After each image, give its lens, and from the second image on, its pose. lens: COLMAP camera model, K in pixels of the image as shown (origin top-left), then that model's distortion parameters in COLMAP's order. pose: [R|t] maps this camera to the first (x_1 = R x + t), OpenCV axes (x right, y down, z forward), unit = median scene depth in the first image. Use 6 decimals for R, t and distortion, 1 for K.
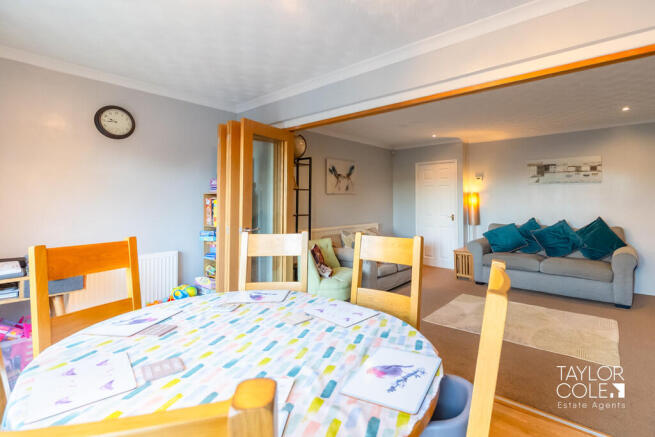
lens RADIAL K [[289.0, 0, 321.1], [0, 289.0, 191.1], [0, 0, 1]] dist [0.002673, -0.002710]
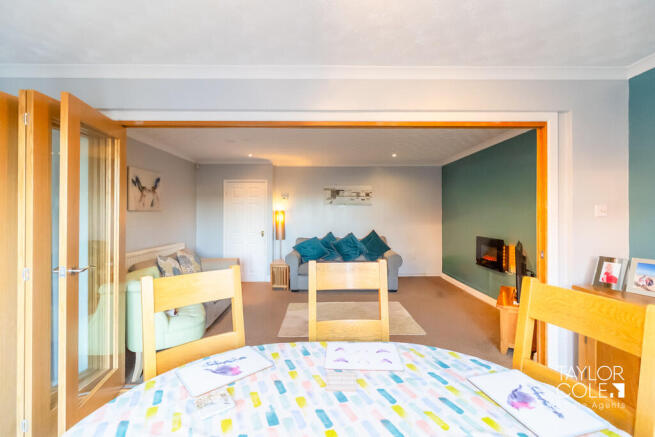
lens RADIAL K [[289.0, 0, 317.3], [0, 289.0, 214.6], [0, 0, 1]] dist [0.002673, -0.002710]
pose [[0.773457, 0.001794, 0.633847, -0.111019], [-0.017499, 0.999675, 0.018525, -0.004571], [-0.633608, -0.025420, 0.773237, 0.076810]]
